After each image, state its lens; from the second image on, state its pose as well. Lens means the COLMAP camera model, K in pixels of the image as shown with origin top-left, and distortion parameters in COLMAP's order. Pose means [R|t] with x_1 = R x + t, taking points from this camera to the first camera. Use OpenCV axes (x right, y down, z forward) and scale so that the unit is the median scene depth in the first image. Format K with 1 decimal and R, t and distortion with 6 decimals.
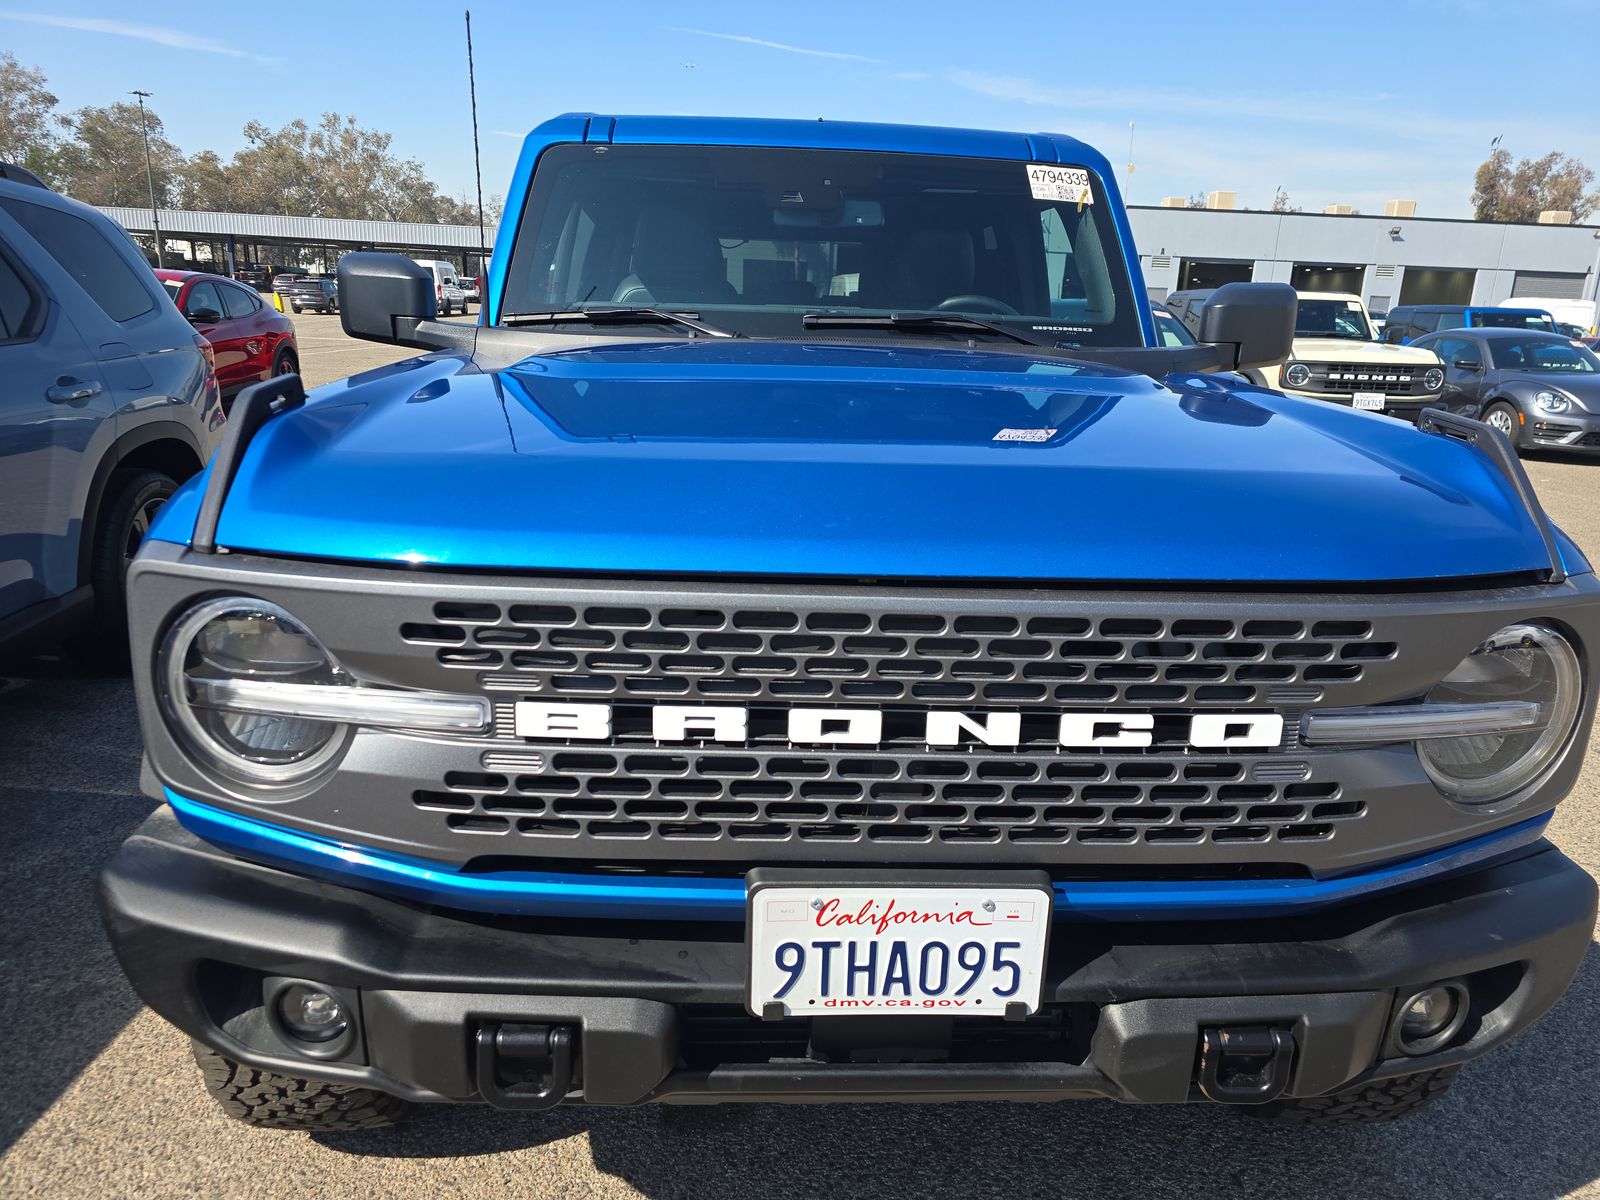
lens RADIAL K [[1101.9, 0, 799.5], [0, 1101.9, 610.4], [0, 0, 1]] dist [0.006228, -0.004061]
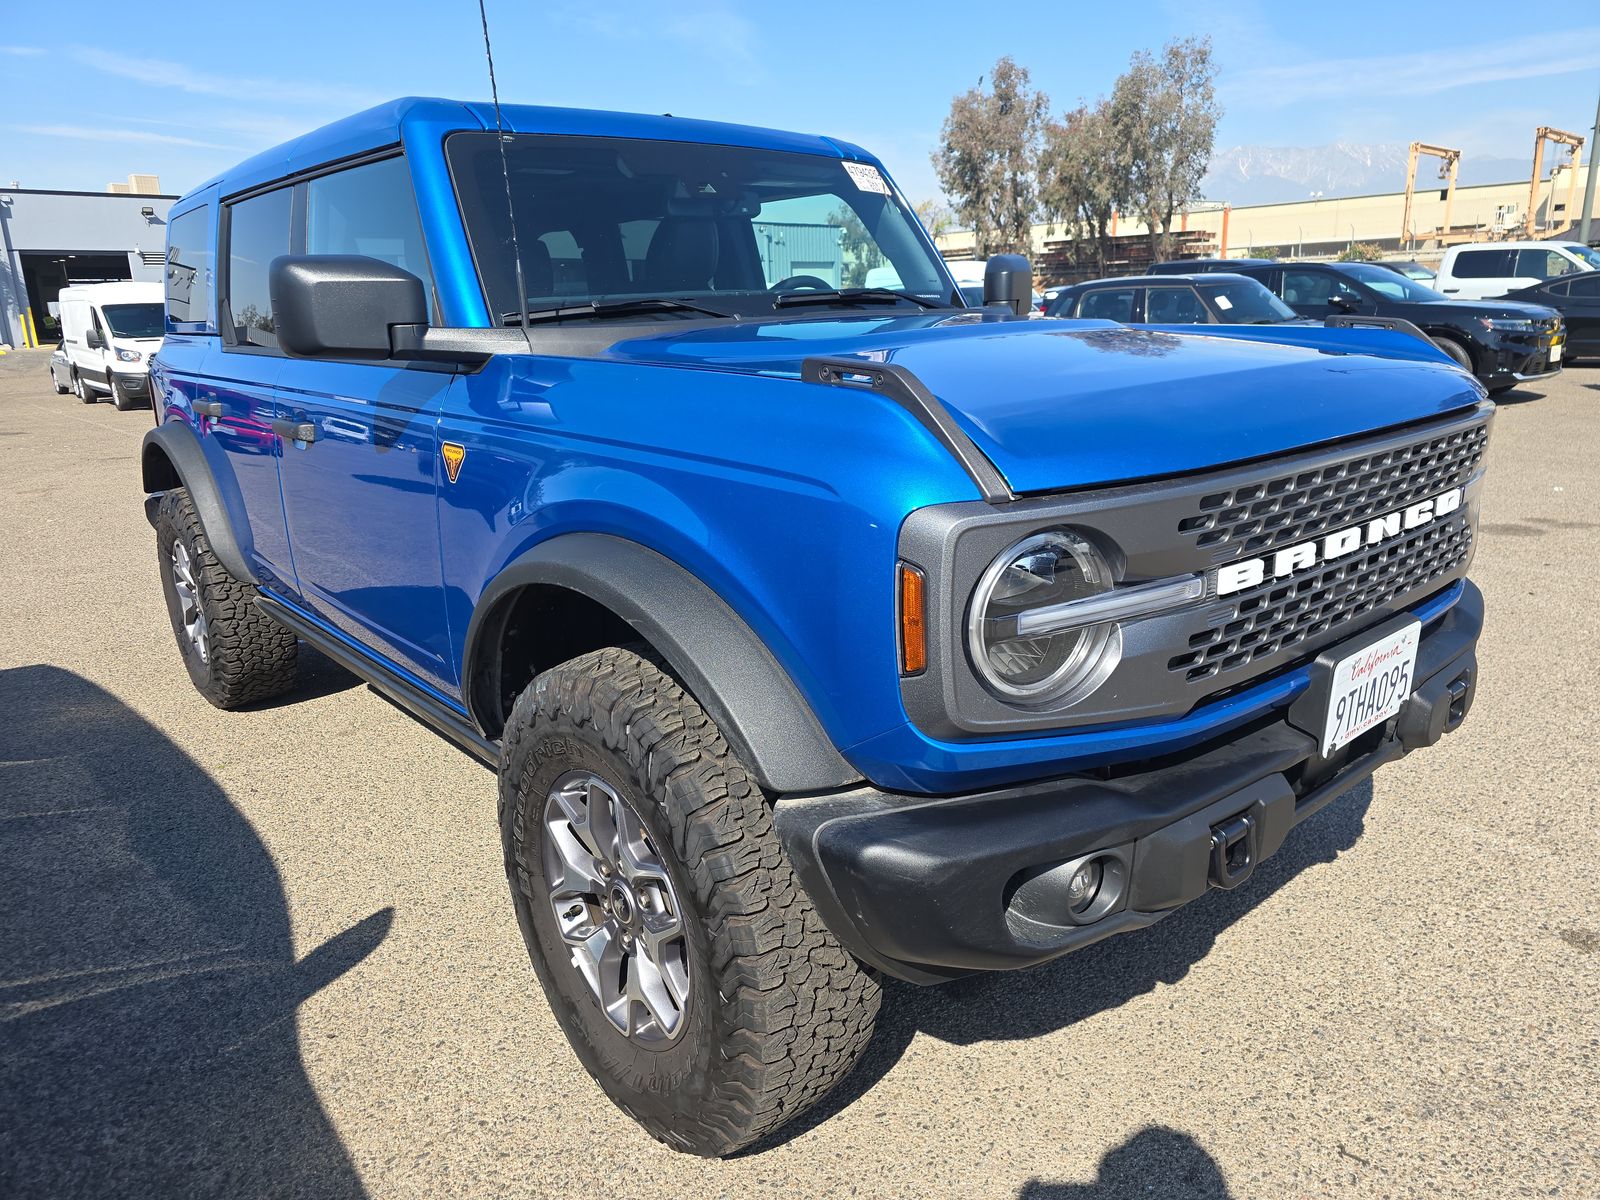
lens RADIAL K [[1101.9, 0, 801.8], [0, 1101.9, 589.4], [0, 0, 1]] dist [0.006228, -0.004061]
pose [[0.789100, -0.213359, 0.576019, -0.871297], [0.221745, 0.973449, 0.056796, -0.047951], [-0.572844, 0.082912, 0.815460, 0.135923]]
